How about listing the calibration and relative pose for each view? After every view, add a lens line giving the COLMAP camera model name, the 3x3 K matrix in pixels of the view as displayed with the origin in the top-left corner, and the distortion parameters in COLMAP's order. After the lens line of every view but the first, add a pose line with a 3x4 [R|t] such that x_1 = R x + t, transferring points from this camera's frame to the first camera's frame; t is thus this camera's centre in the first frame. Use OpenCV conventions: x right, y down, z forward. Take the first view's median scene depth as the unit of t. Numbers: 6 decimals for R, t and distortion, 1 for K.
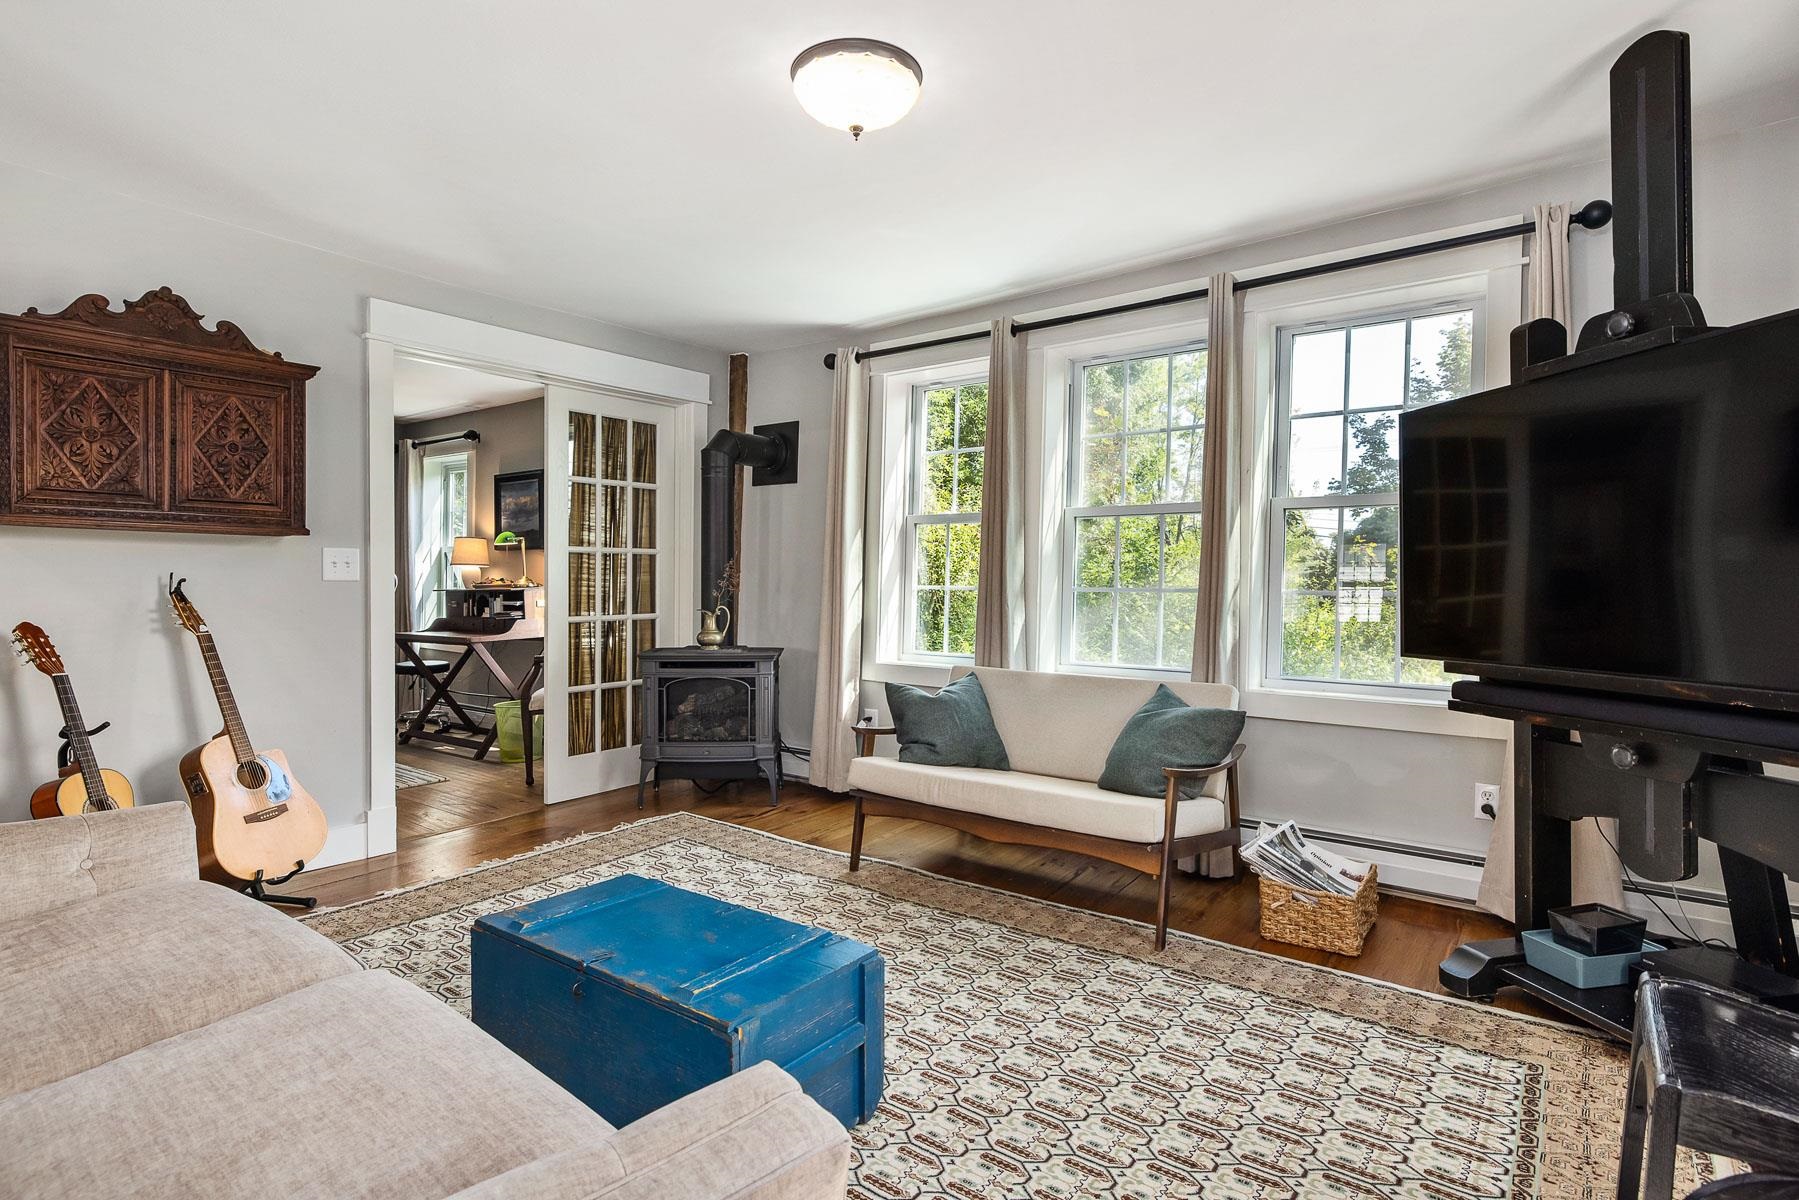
lens RADIAL K [[933.8, 0, 904.6], [0, 933.8, 597.7], [0, 0, 1]] dist [-0.003908, -0.000625]
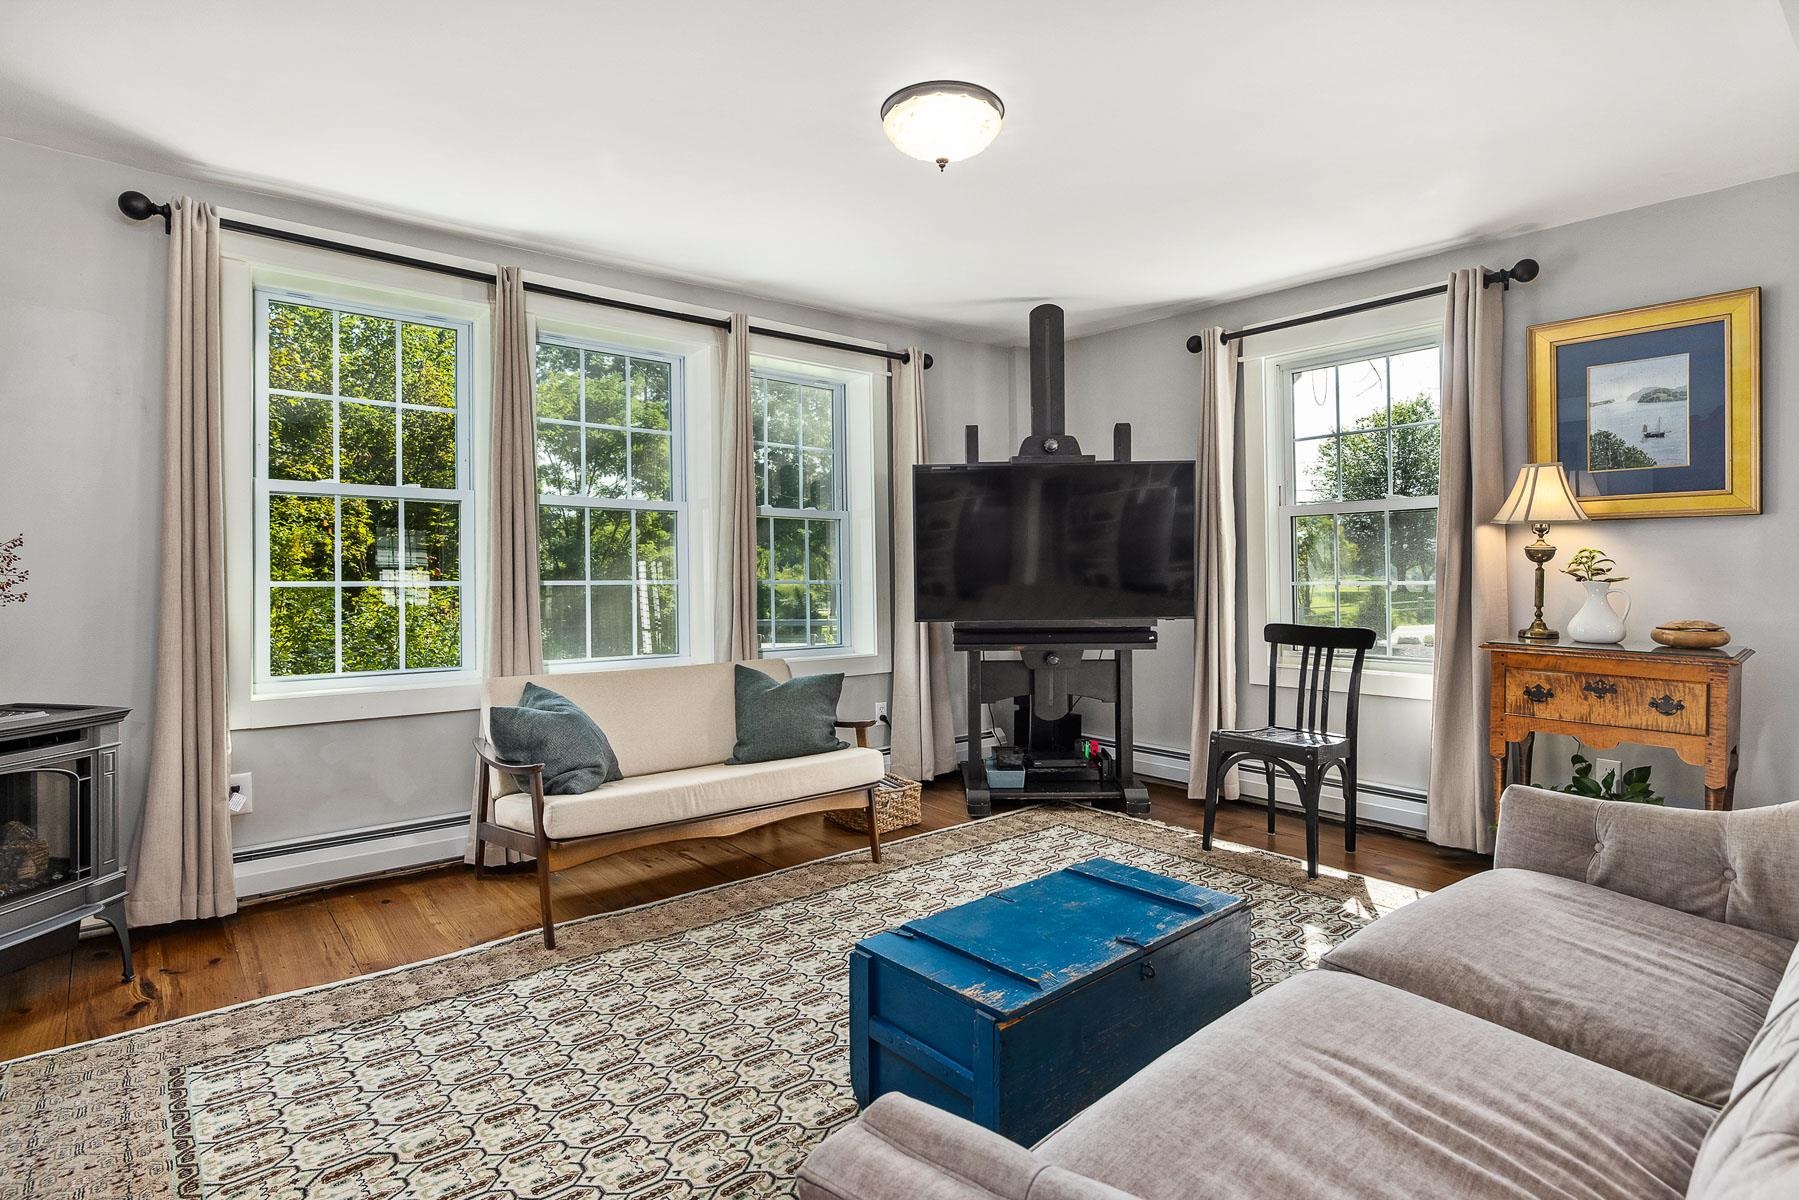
lens RADIAL K [[892.7, 0, 904.3], [0, 892.7, 581.1], [0, 0, 1]] dist [-0.013578, -0.001008]
pose [[0.197642, -0.006458, 0.980253, -0.800823], [0.018404, 0.999826, 0.002876, -0.009200], [-0.980101, 0.017473, 0.197727, 0.629089]]
